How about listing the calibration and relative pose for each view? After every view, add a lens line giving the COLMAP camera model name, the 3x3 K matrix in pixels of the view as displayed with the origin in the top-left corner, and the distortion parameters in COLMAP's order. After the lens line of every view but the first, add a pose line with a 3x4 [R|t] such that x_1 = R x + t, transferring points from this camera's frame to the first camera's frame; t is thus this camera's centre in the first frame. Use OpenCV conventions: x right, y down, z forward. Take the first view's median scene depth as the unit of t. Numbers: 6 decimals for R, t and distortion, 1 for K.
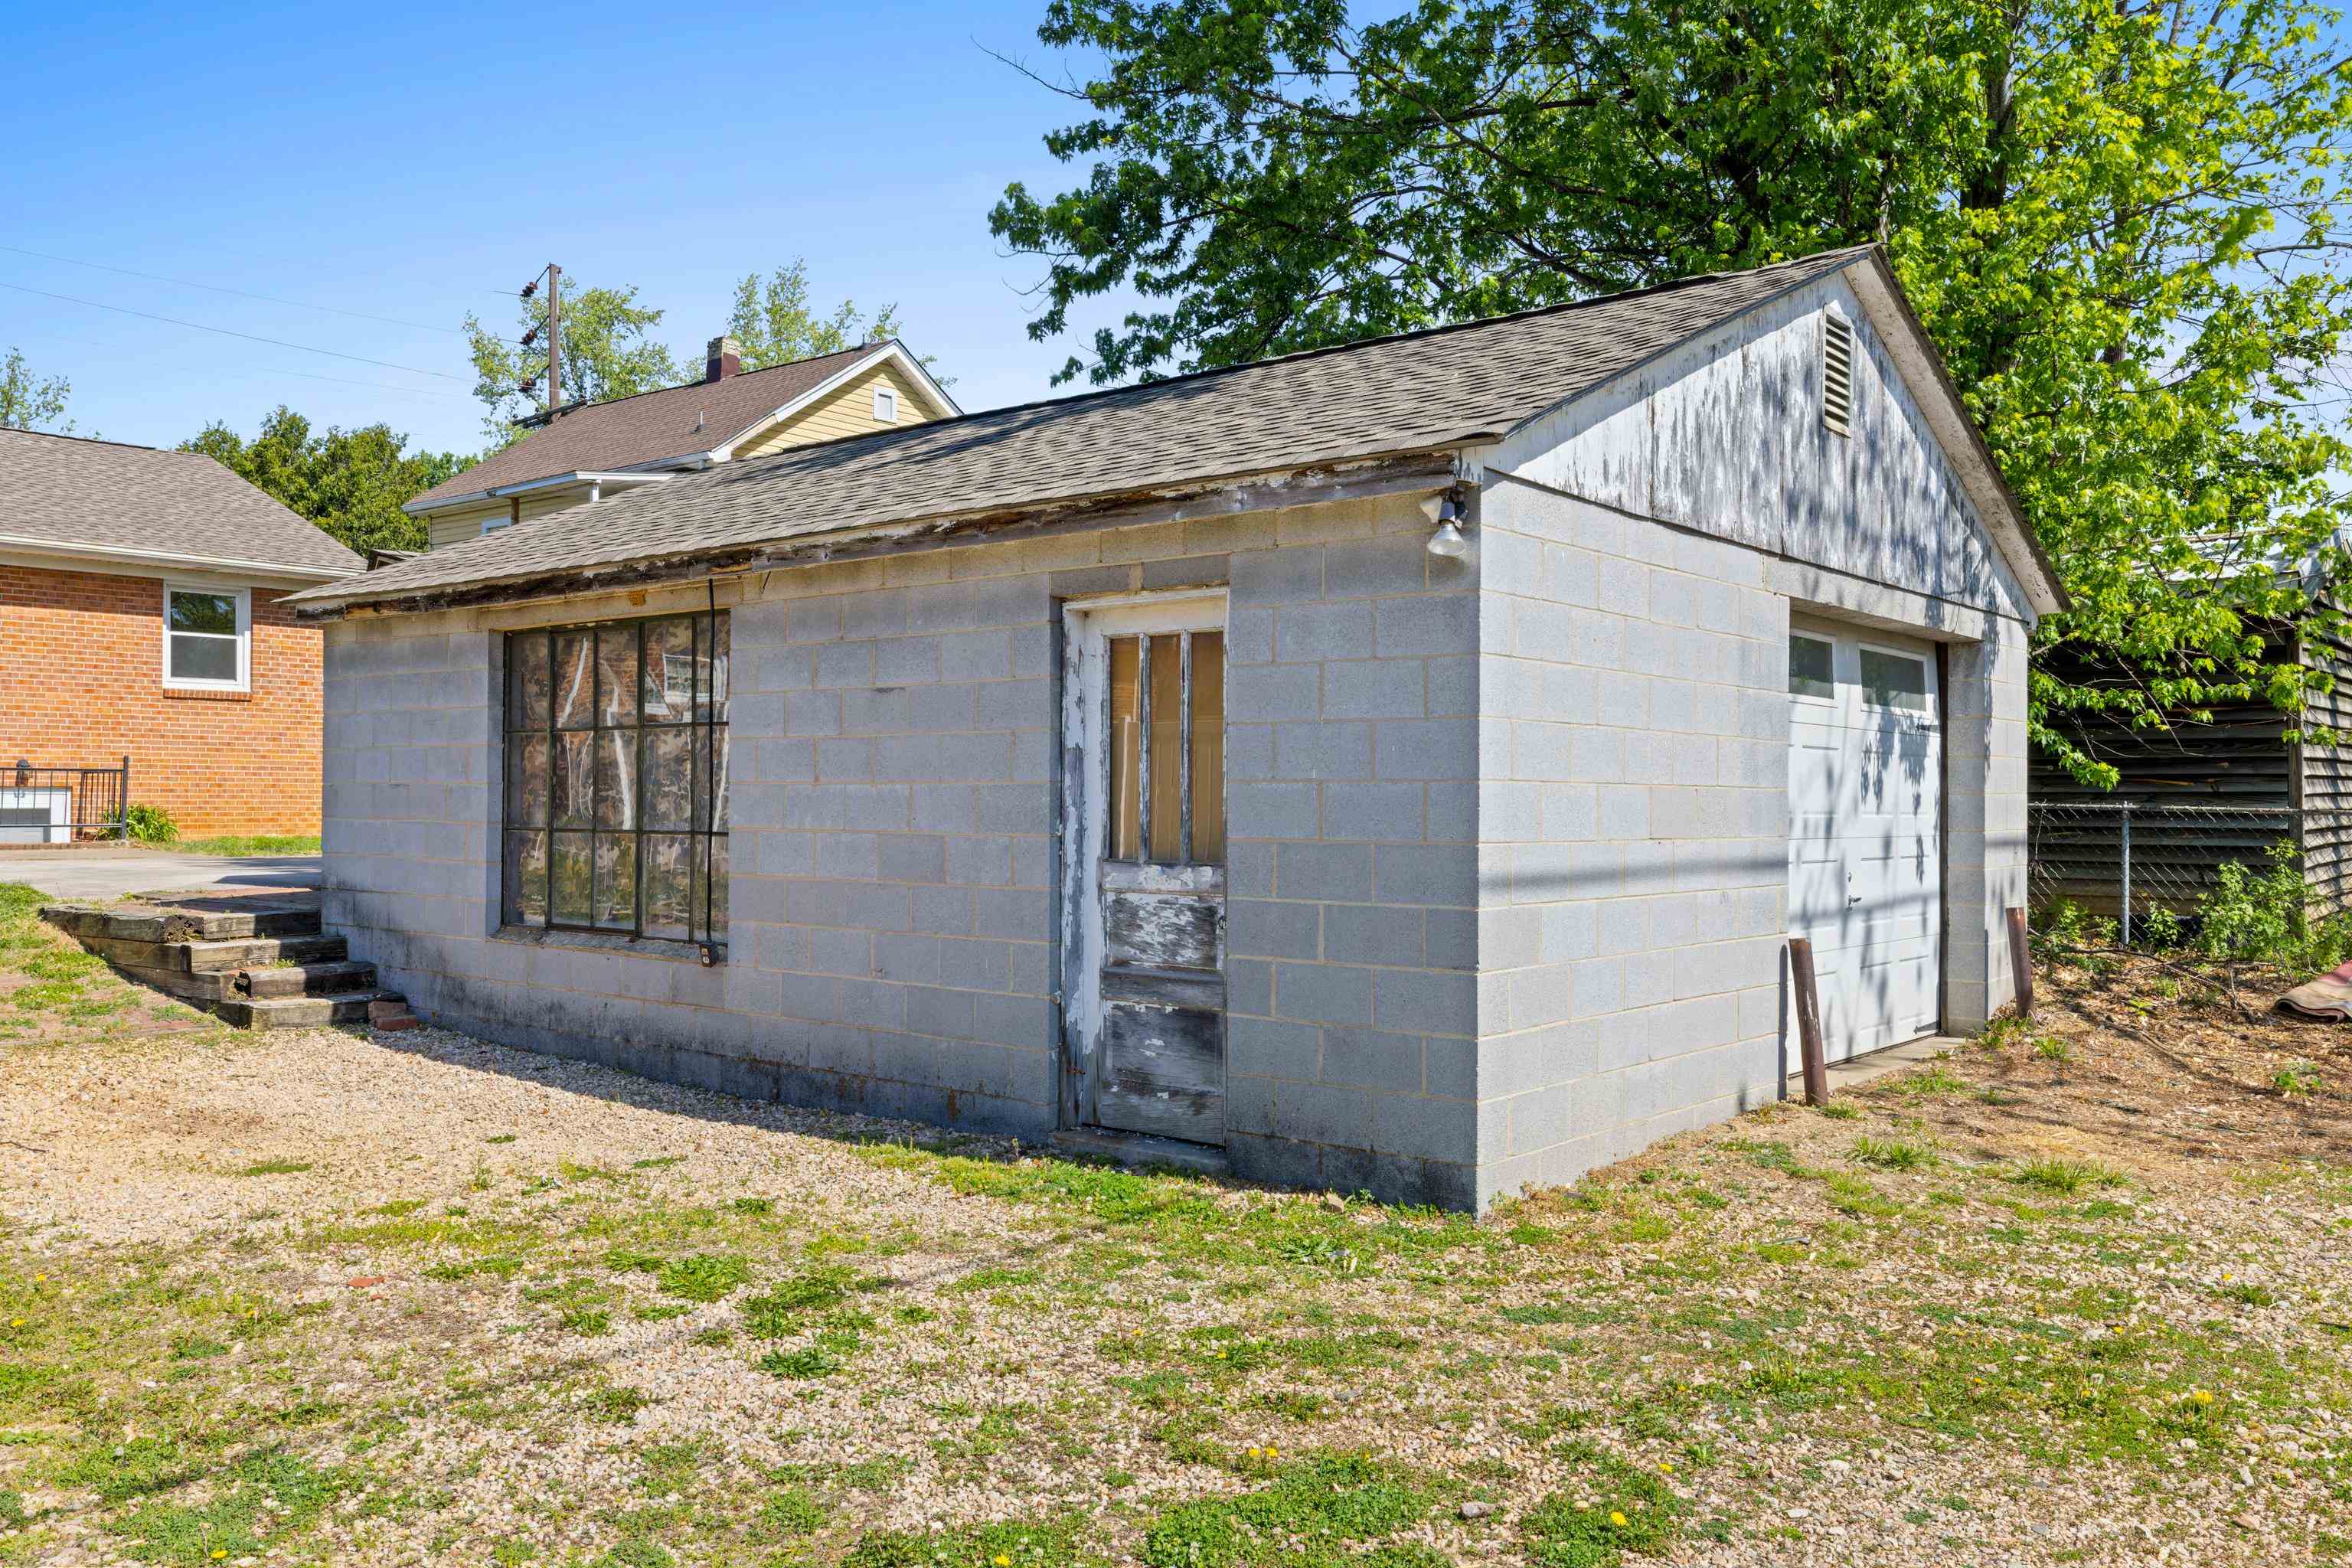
lens RADIAL K [[1859.1, 0, 1168.2], [0, 1859.1, 792.3], [0, 0, 1]] dist [0.007285, -0.005959]
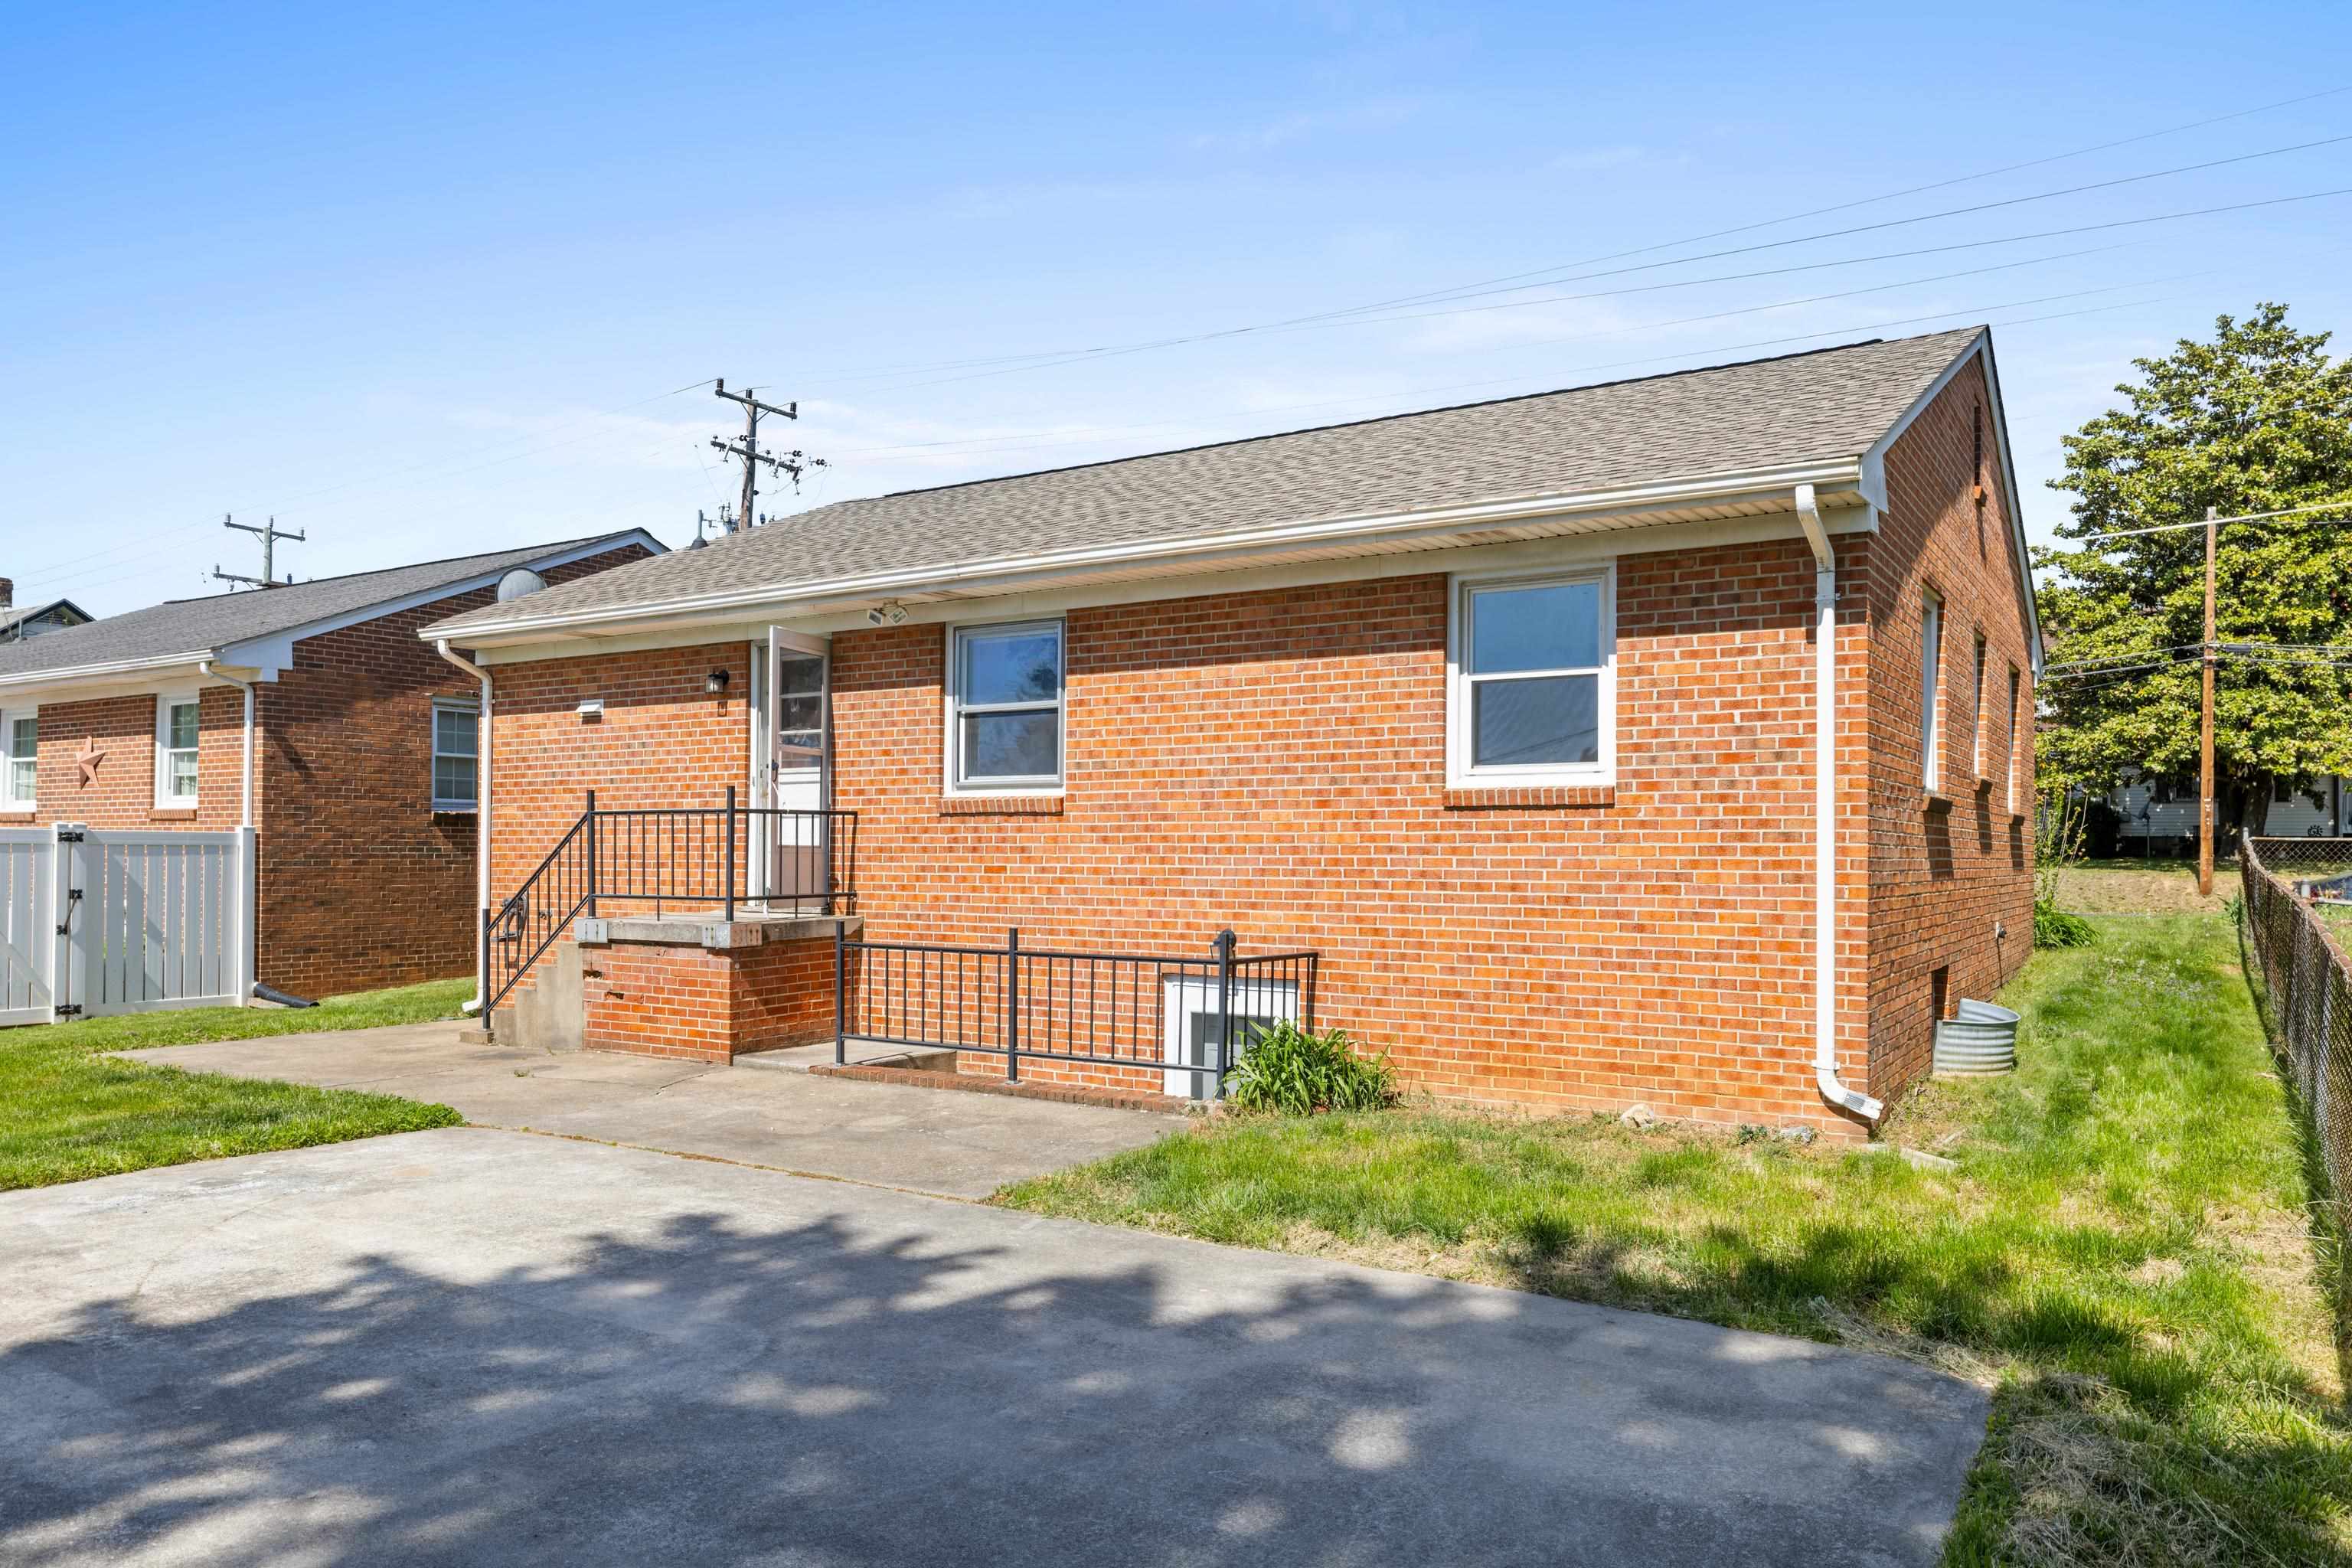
lens RADIAL K [[1594.8, 0, 1184.1], [0, 1594.8, 836.1], [0, 0, 1]] dist [-0.003456, 0.000764]
pose [[0.129136, -0.014373, -0.991523, -0.277650], [0.002972, 0.999896, -0.014107, -0.085103], [0.991622, -0.001125, 0.129165, 1.985940]]
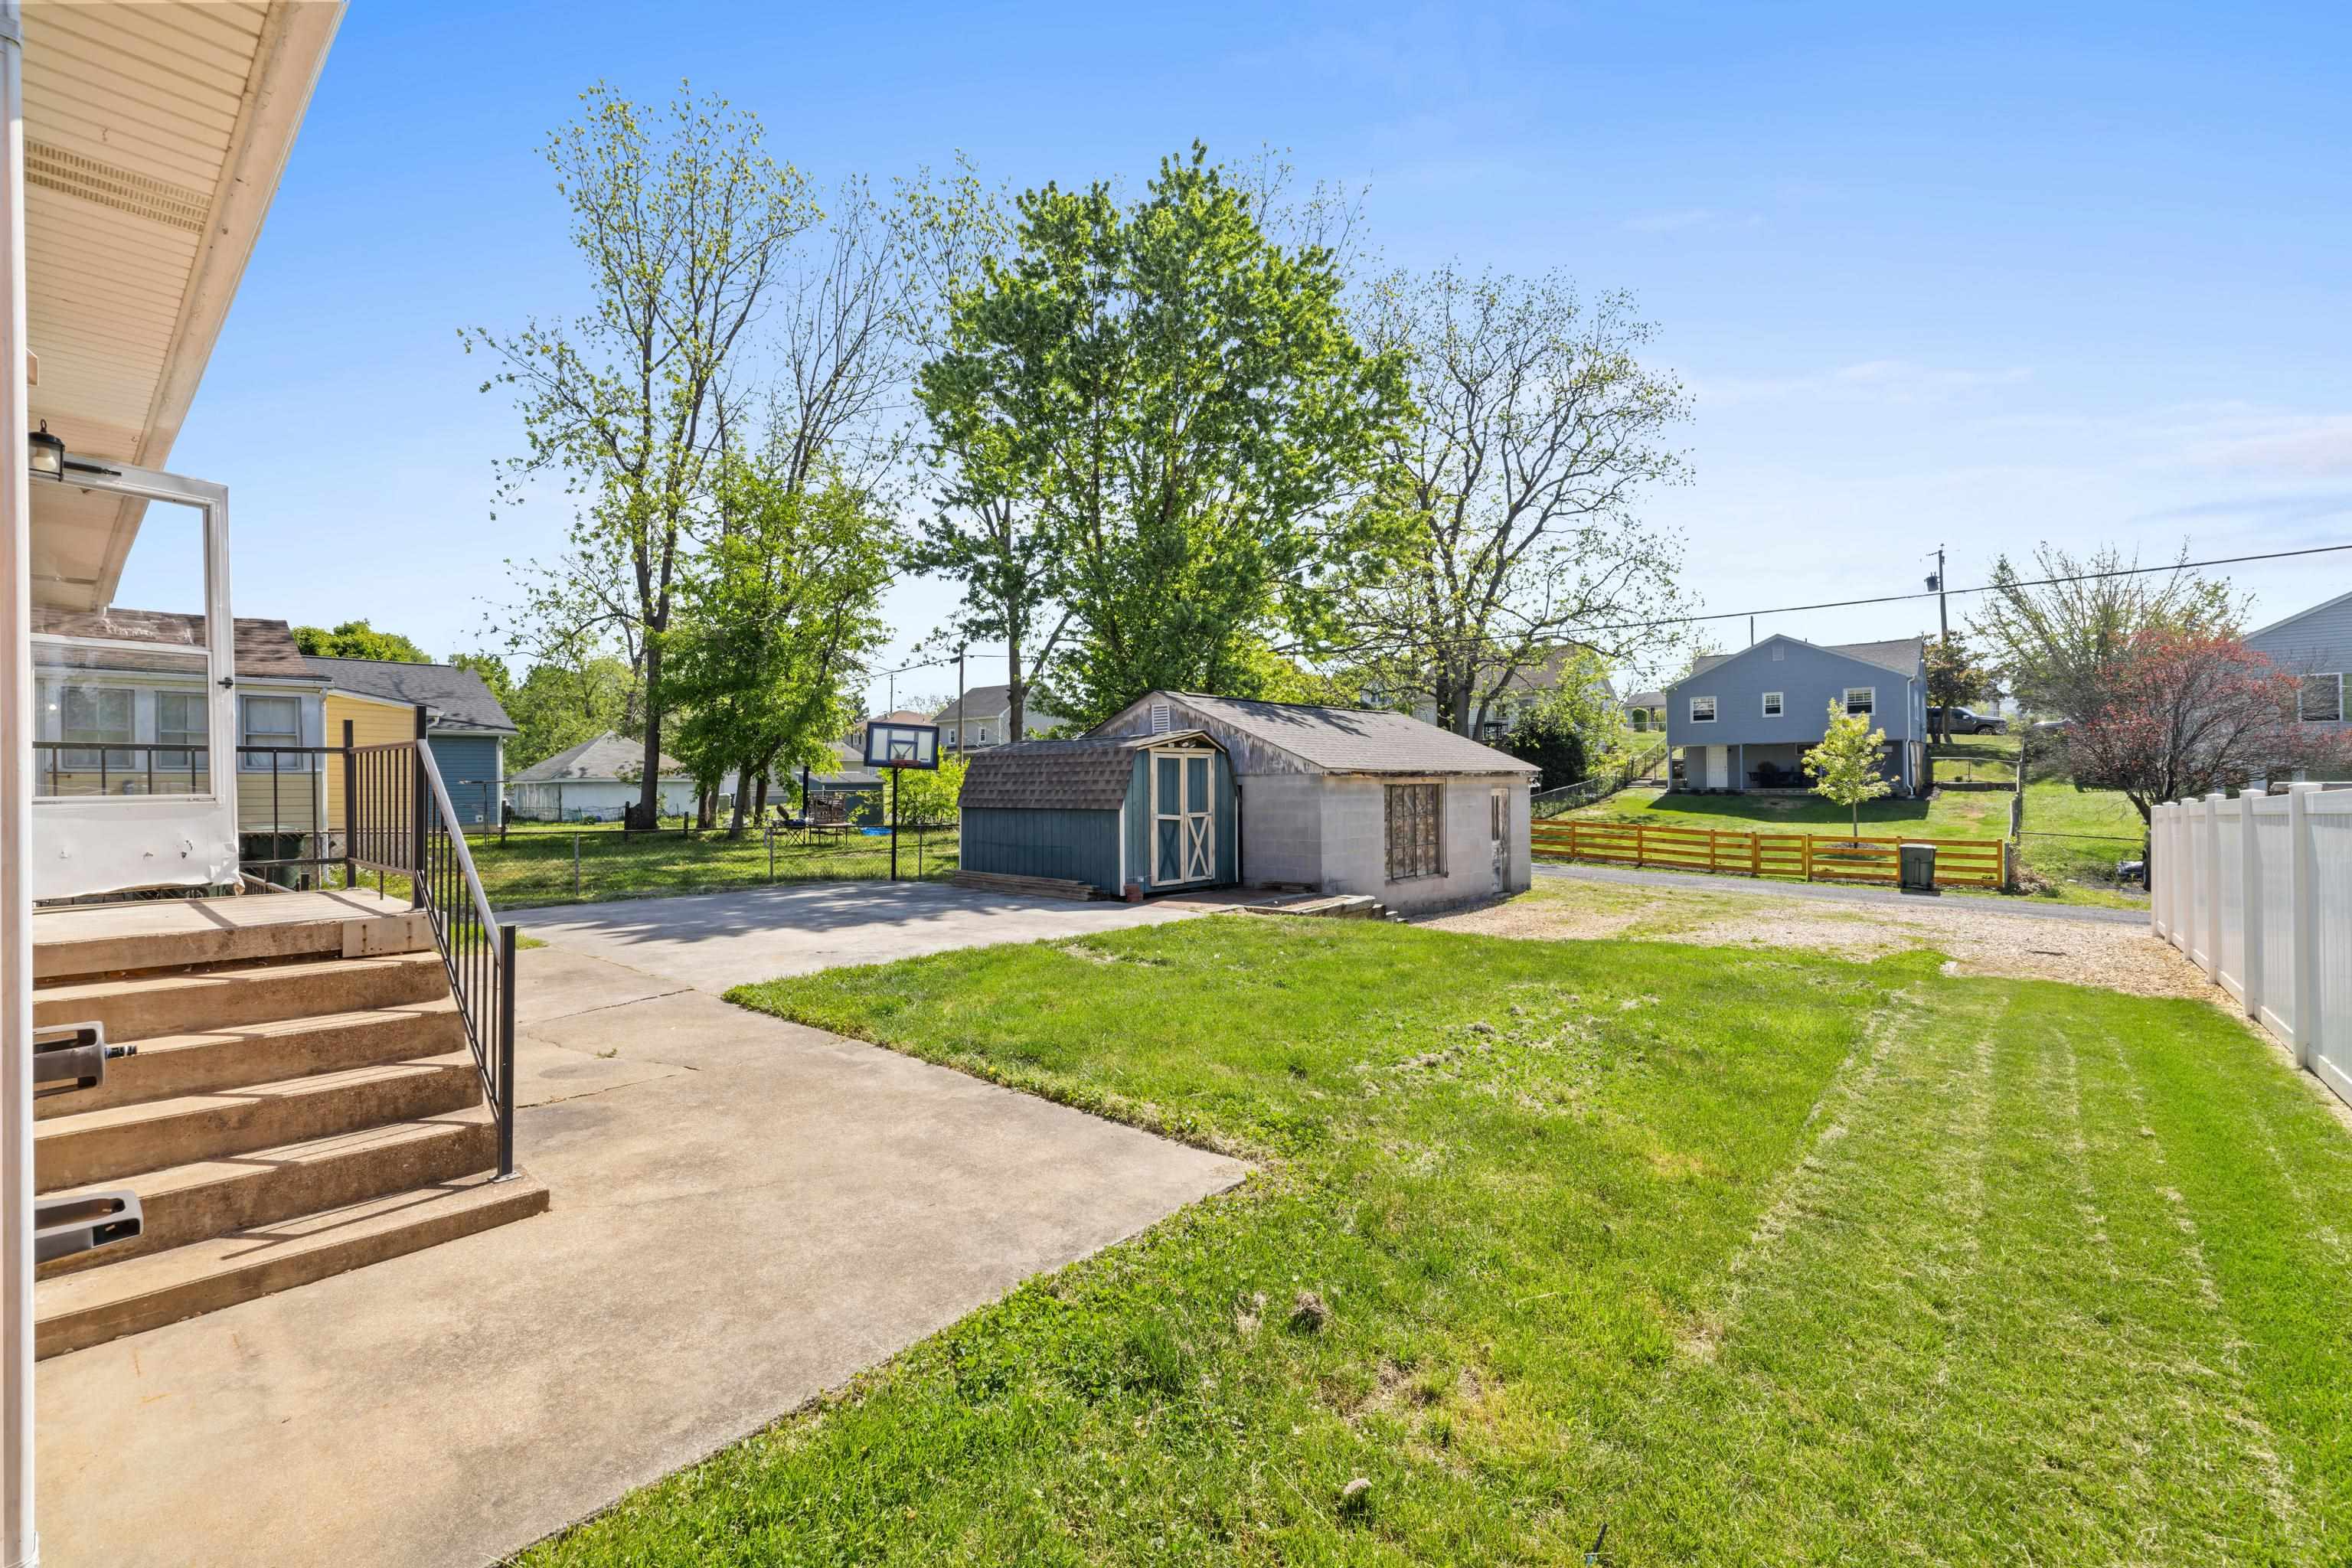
lens RADIAL K [[980.7, 0, 1176.0], [0, 980.7, 784.0], [0, 0, 1]] dist [-0.000132, 0.000146]
pose [[0.014418, -0.008461, 0.999860, -1.998300], [0.002726, 0.999961, 0.008423, -0.103994], [-0.999892, 0.002604, 0.014440, 1.335338]]
